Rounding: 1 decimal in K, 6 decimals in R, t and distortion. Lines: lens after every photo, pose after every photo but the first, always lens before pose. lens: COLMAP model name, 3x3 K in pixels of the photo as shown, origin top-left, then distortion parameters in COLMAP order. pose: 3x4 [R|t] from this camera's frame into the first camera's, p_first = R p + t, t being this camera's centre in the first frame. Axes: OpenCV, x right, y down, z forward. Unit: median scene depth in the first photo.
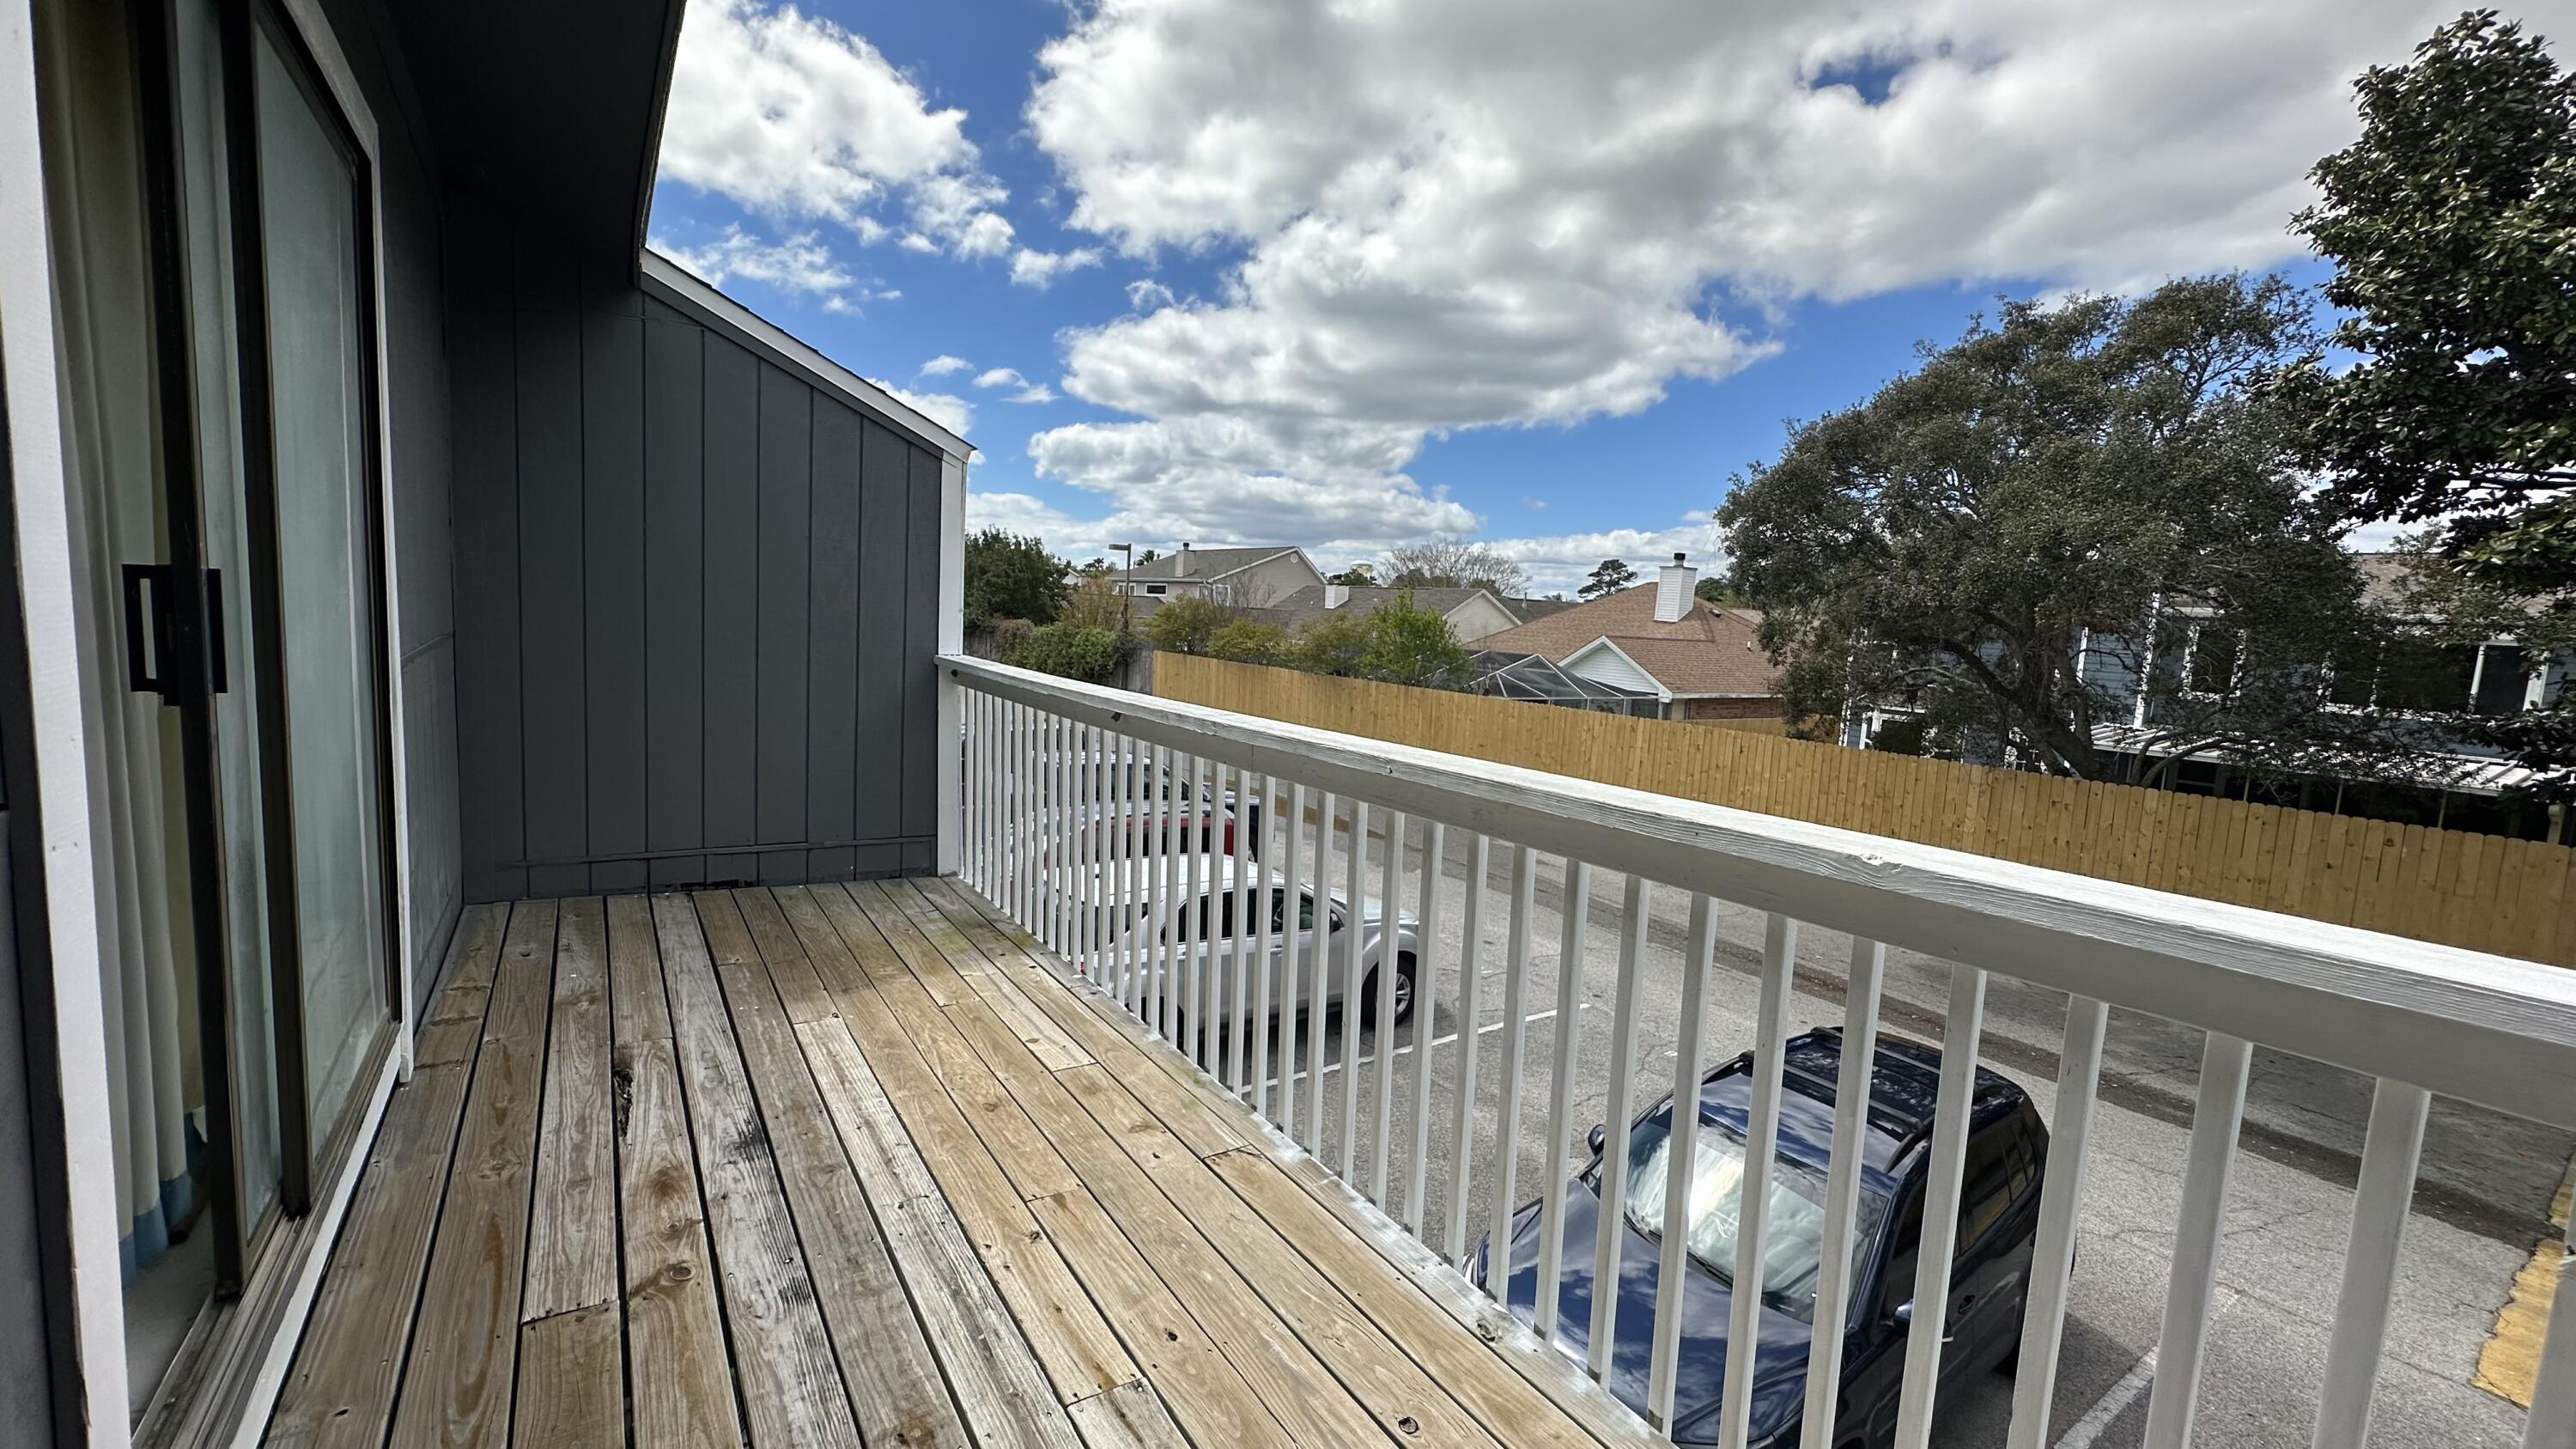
lens RADIAL K [[1020.6, 0, 1287.1], [0, 1020.6, 717.8], [0, 0, 1]] dist [0.000858, 0.000223]
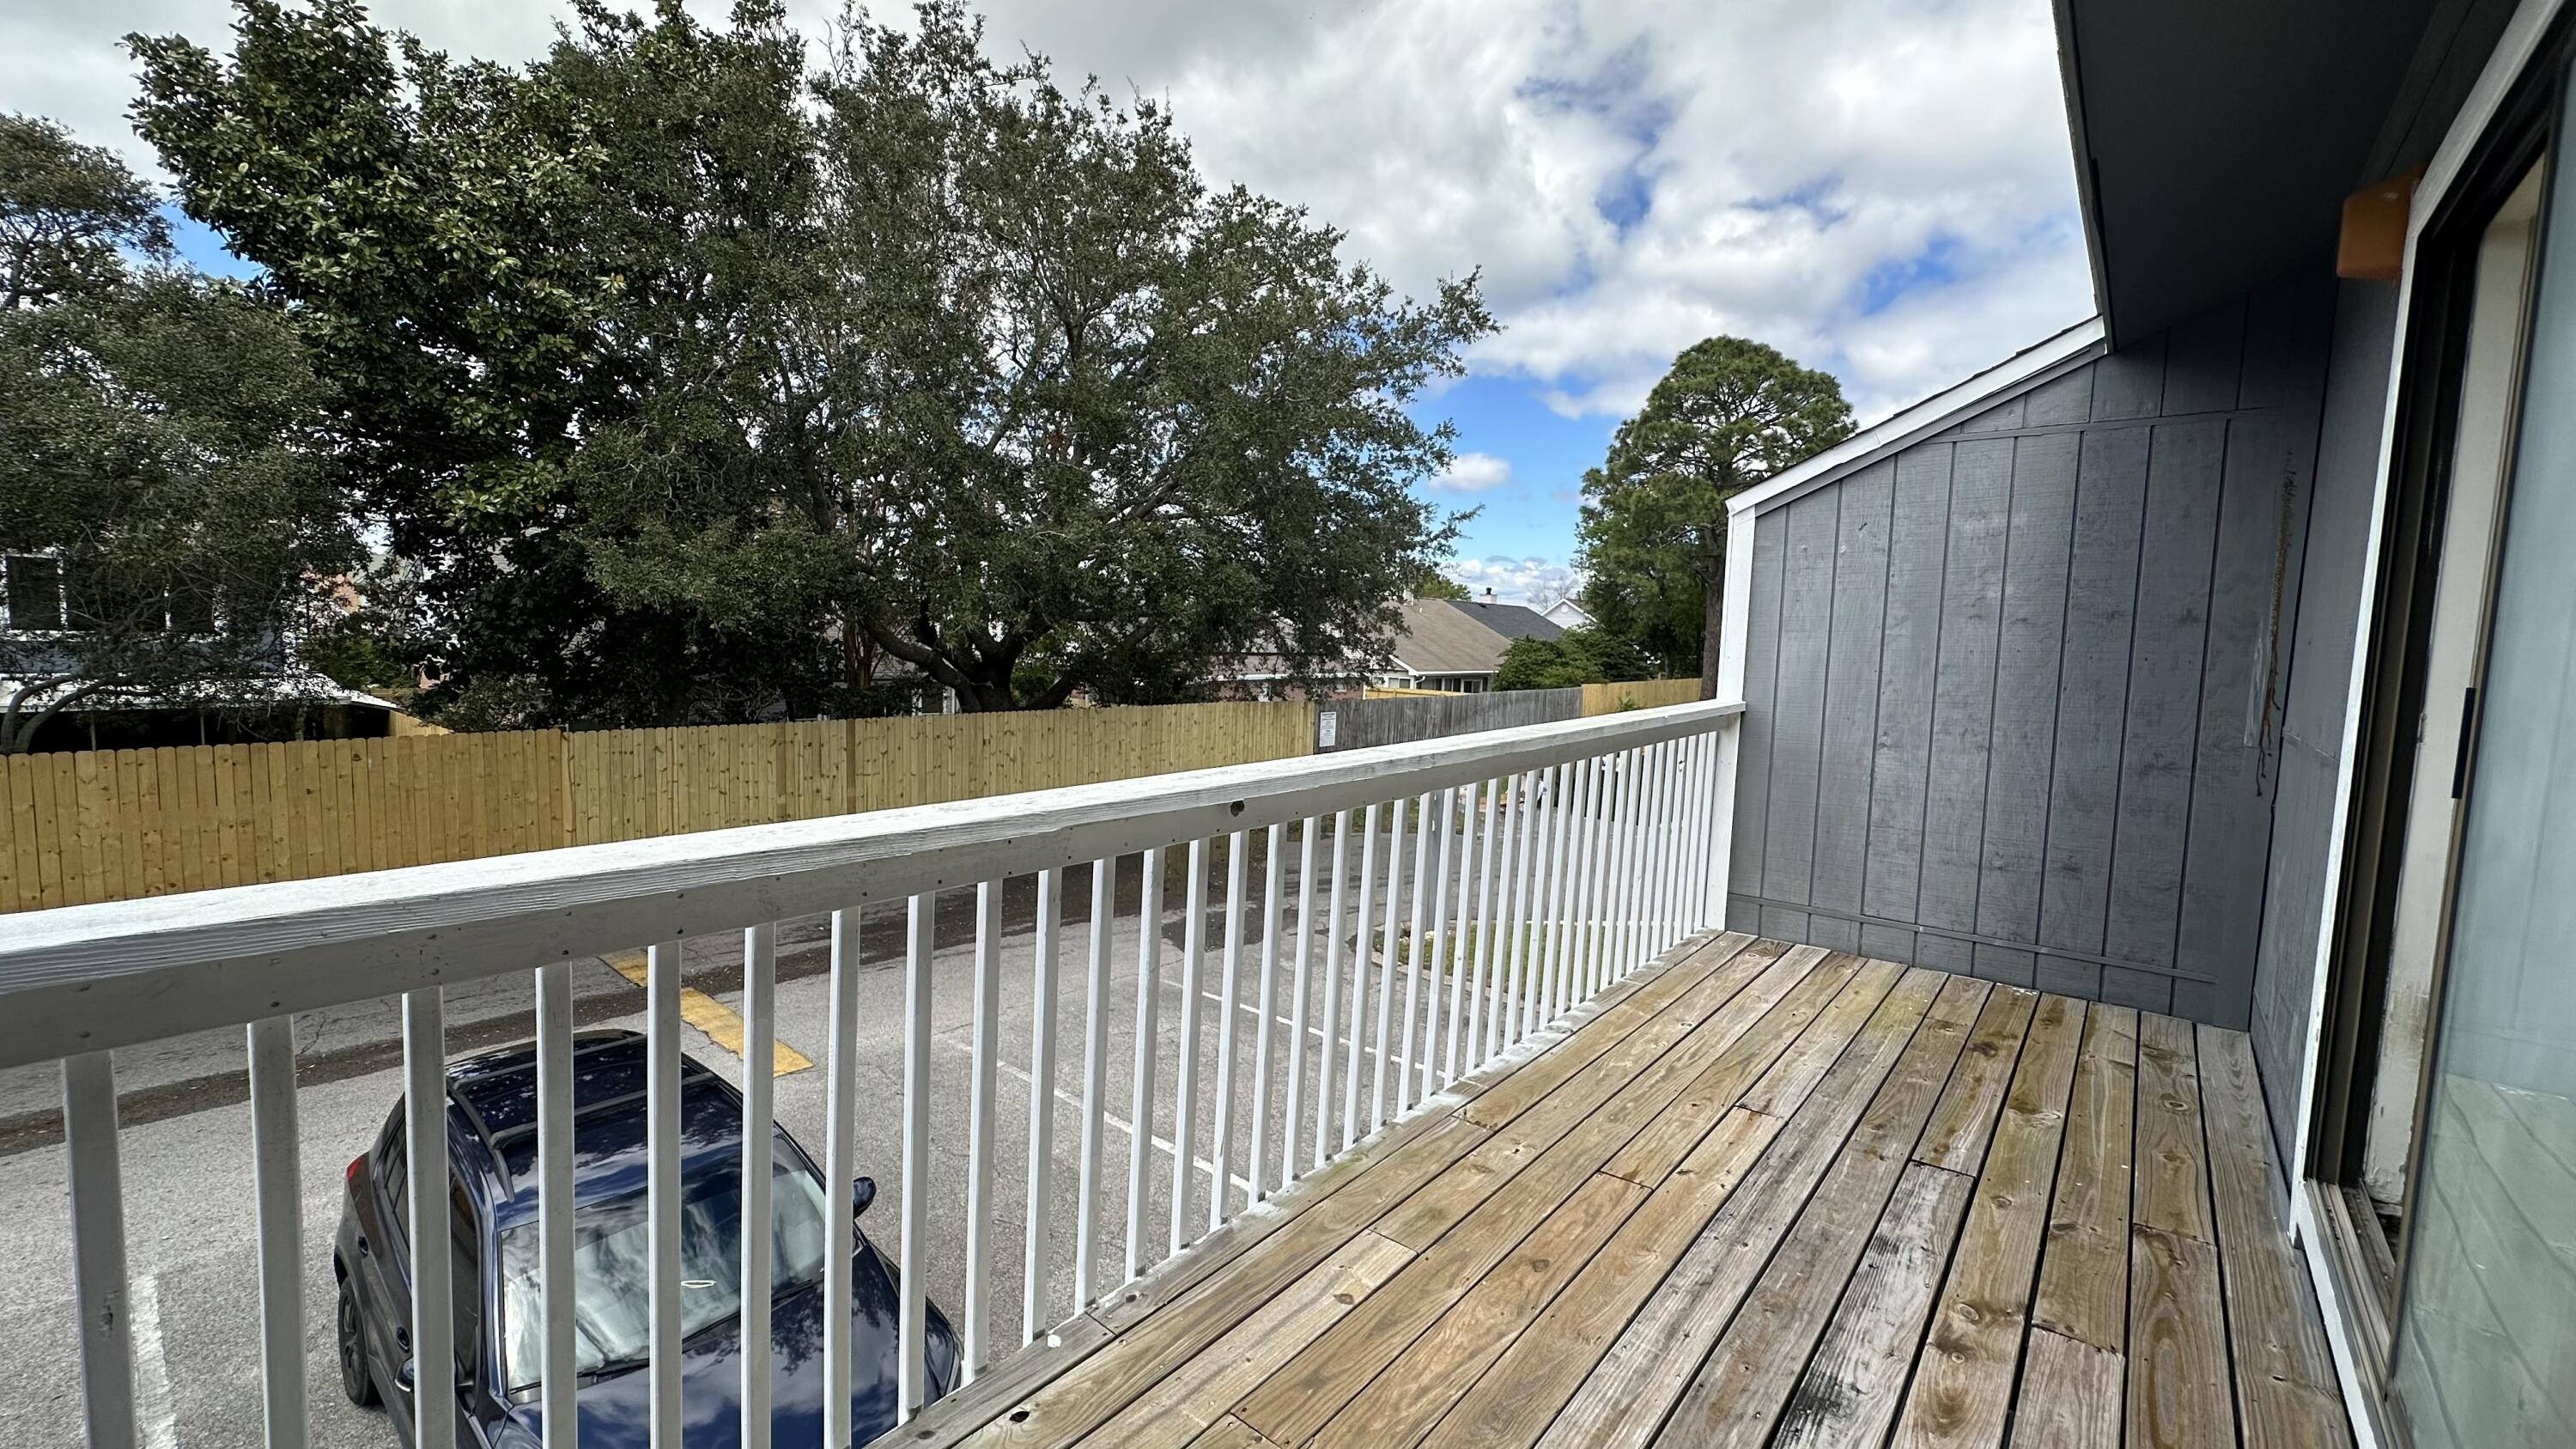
lens RADIAL K [[1020.6, 0, 1285.4], [0, 1020.6, 704.4], [0, 0, 1]] dist [0.000858, 0.000223]
pose [[-0.263912, -0.132116, 0.955456, -1.015075], [0.054576, 0.986943, 0.151545, -0.210150], [-0.963002, 0.092139, -0.253256, 1.439662]]
